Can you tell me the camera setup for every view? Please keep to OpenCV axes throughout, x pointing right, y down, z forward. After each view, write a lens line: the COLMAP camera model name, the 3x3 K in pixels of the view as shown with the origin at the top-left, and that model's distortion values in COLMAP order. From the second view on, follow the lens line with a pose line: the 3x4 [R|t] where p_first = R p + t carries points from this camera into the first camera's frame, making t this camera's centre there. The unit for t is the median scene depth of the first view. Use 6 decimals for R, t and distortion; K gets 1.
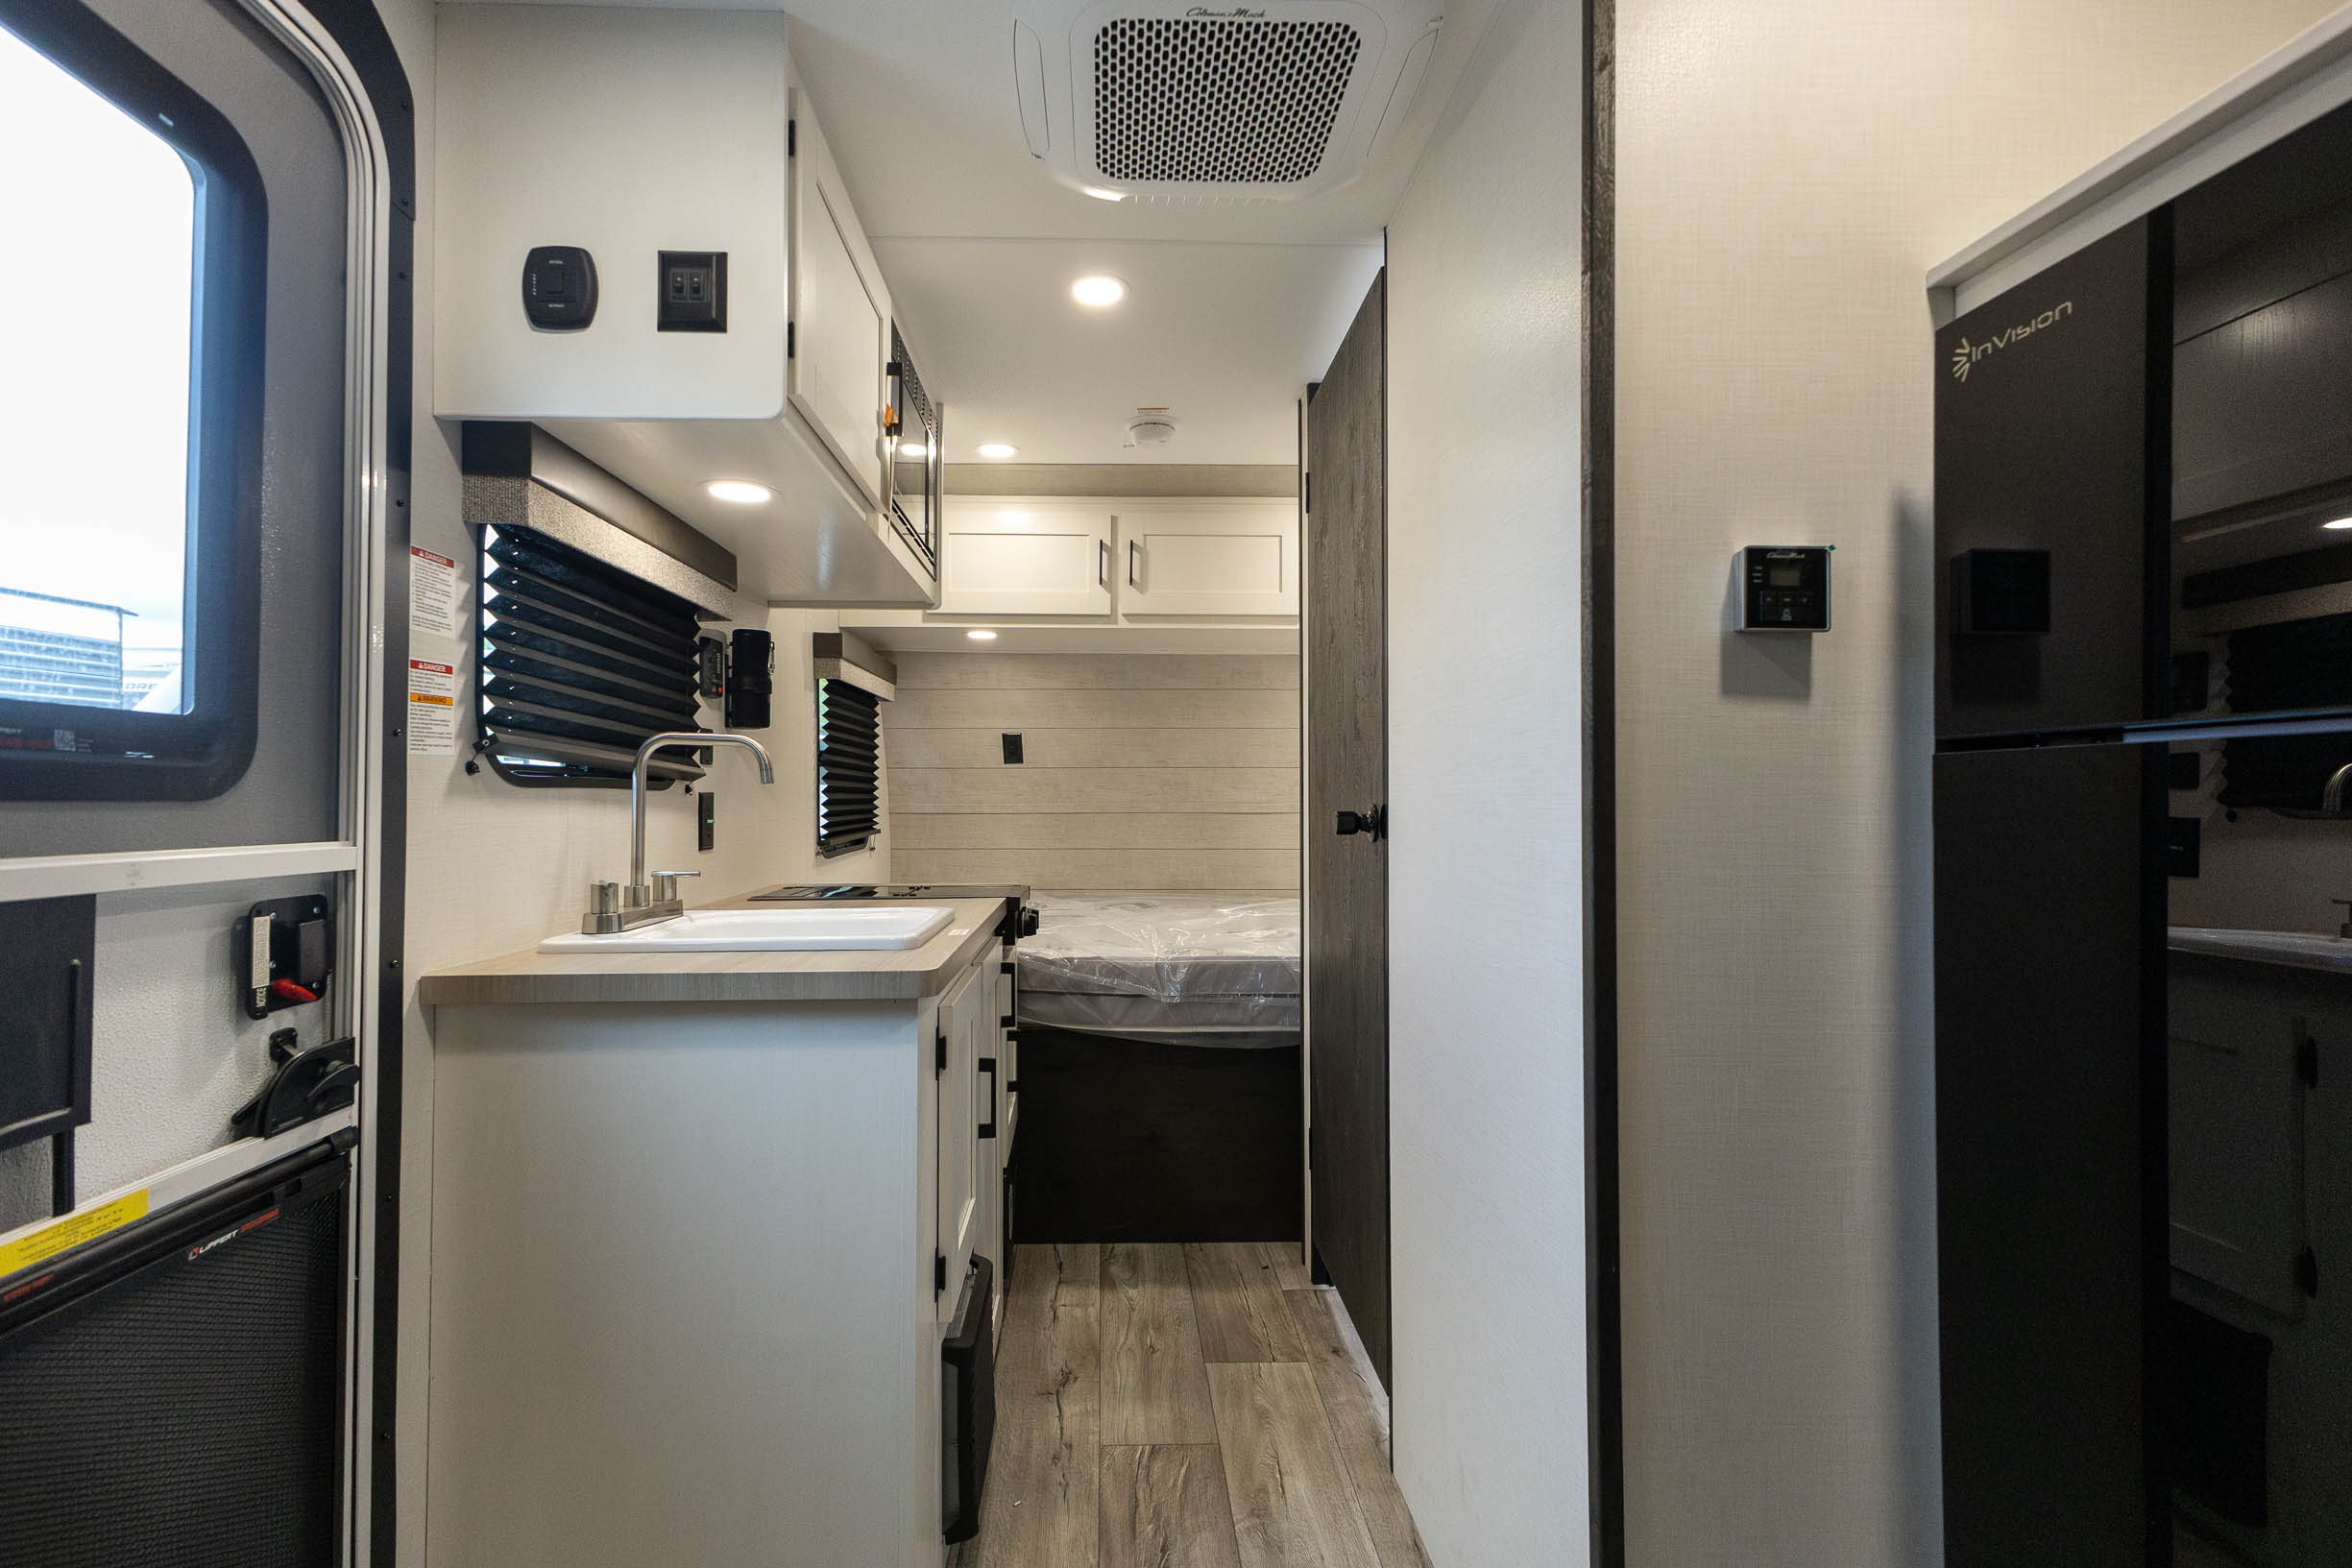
lens RADIAL K [[1020.7, 0, 1166.5], [0, 1020.7, 790.2], [0, 0, 1]] dist [0.003785, 0.000208]
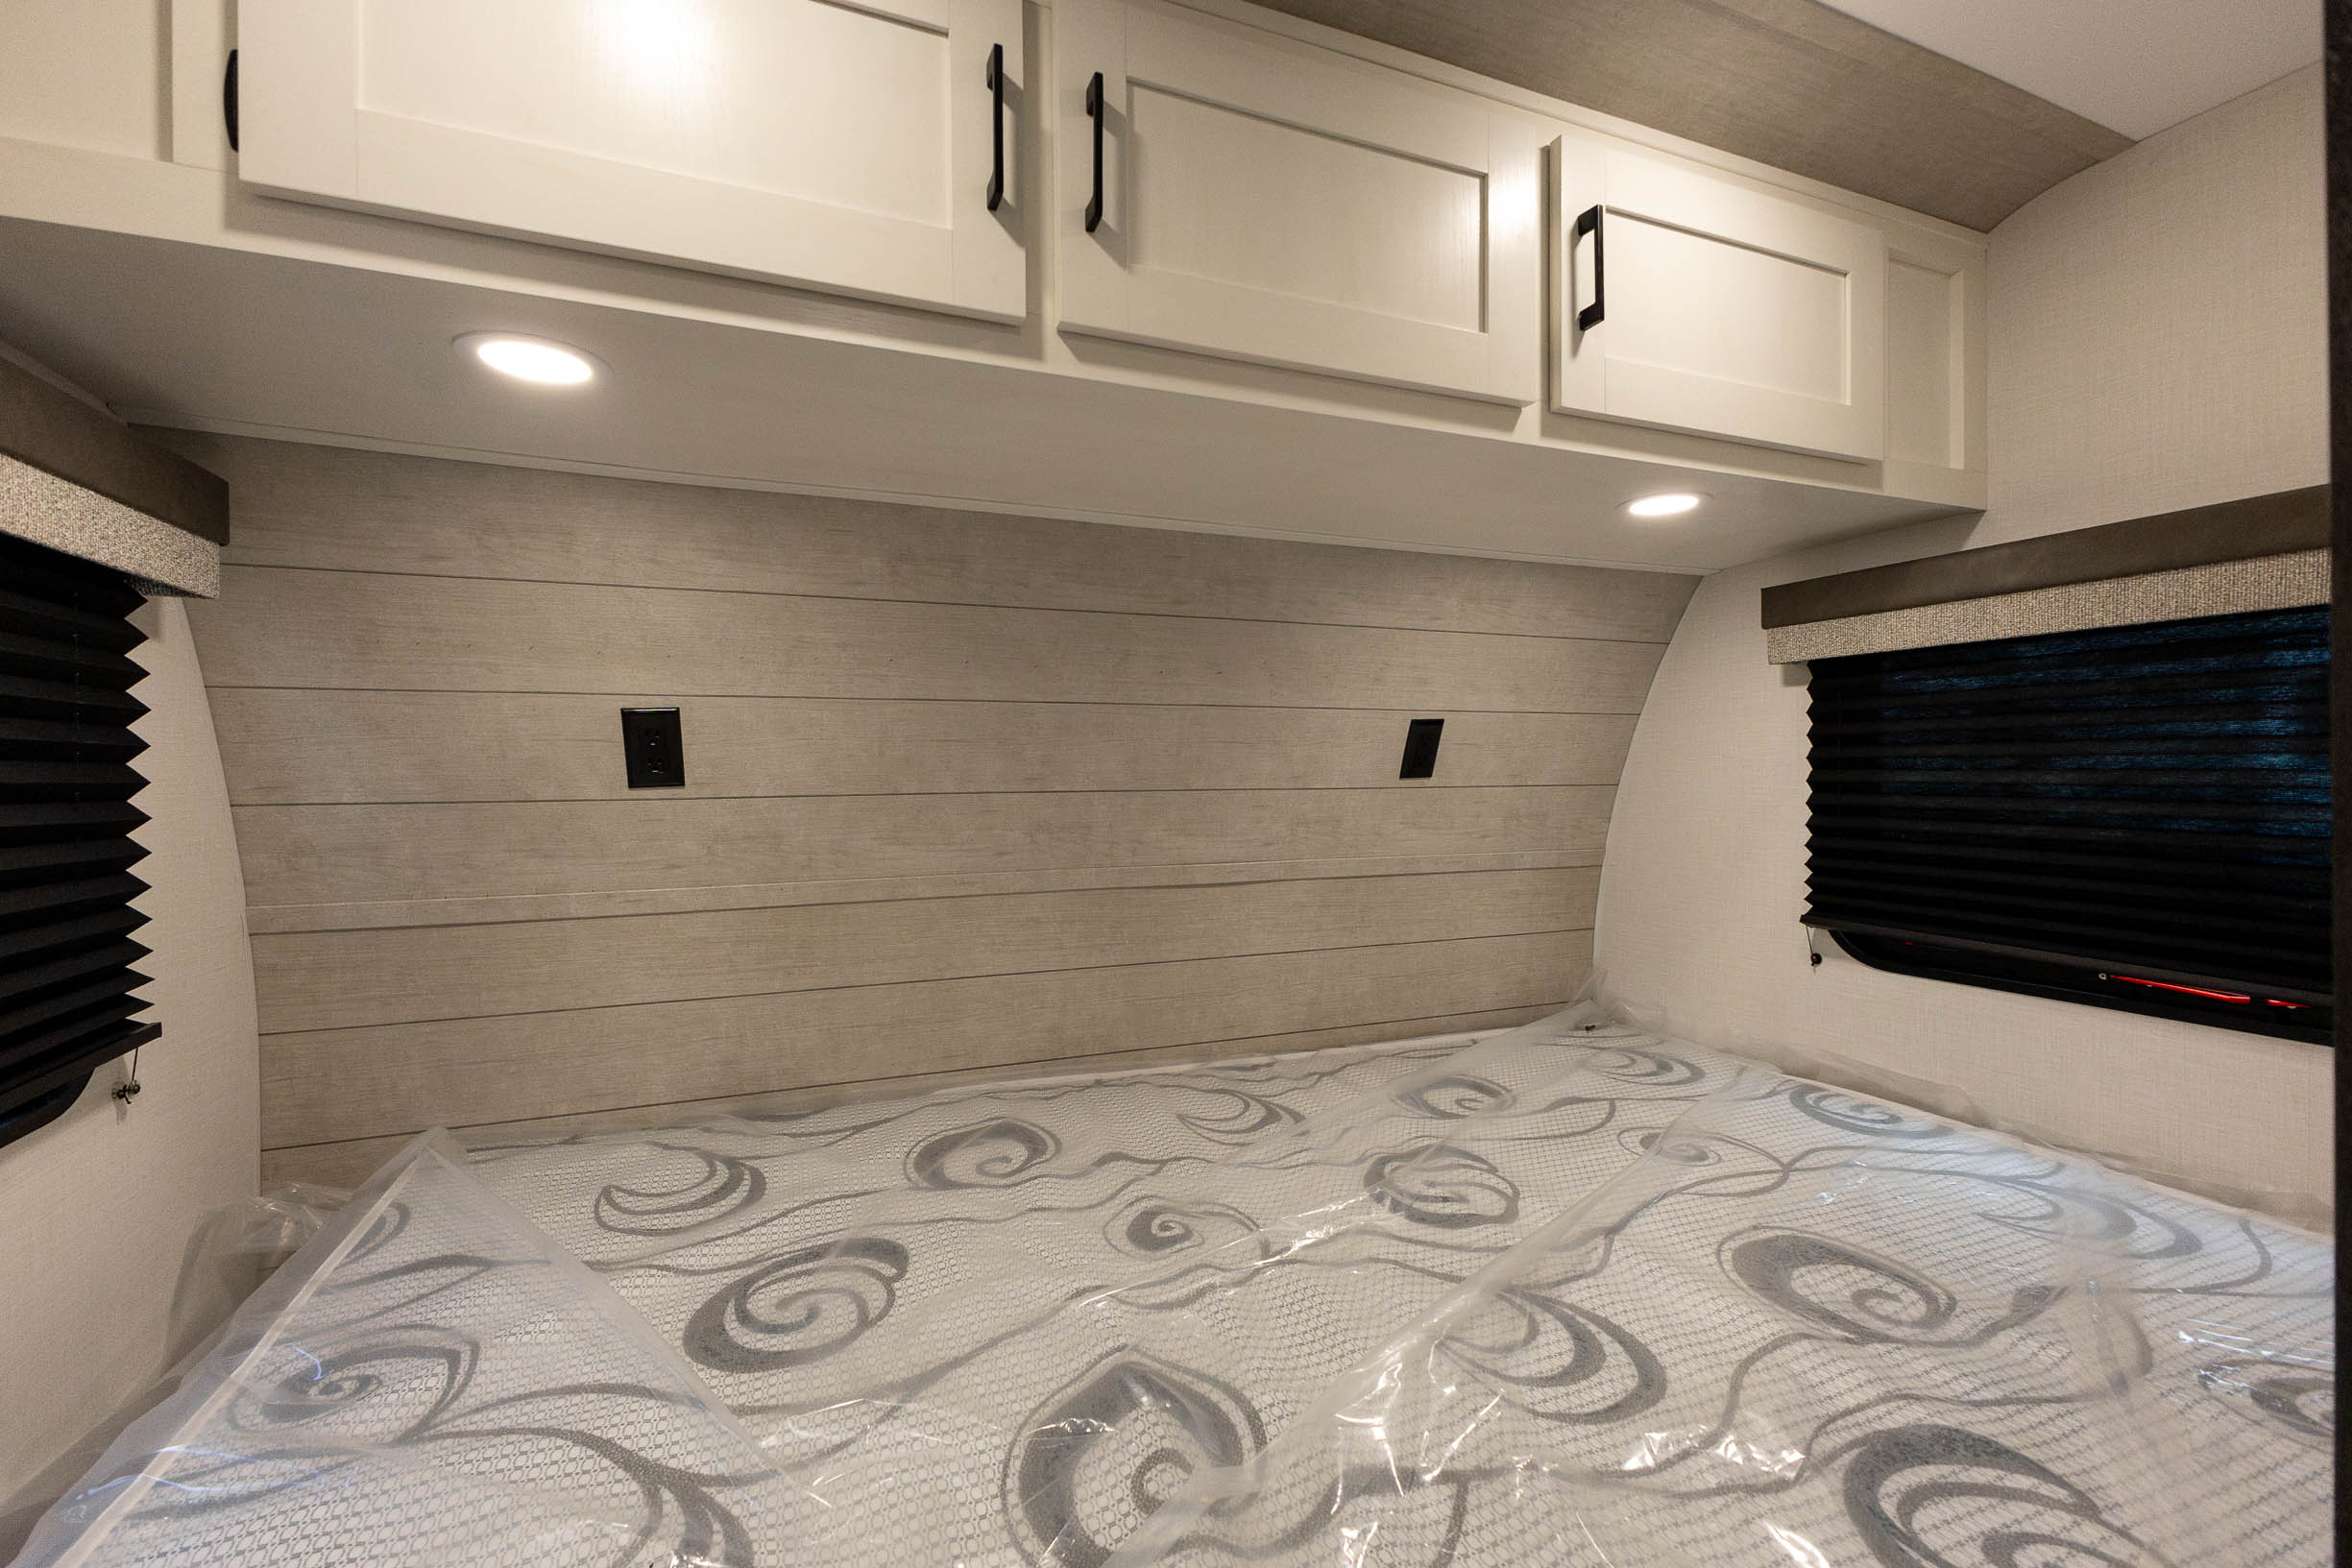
lens RADIAL K [[1020.7, 0, 1187.6], [0, 1020.7, 780.9], [0, 0, 1]] dist [0.003785, 0.000208]
pose [[0.942649, -0.006127, 0.333729, -0.095030], [0.000034, 0.999833, 0.018262, -0.037453], [-0.333785, -0.017203, 0.942492, 0.605774]]
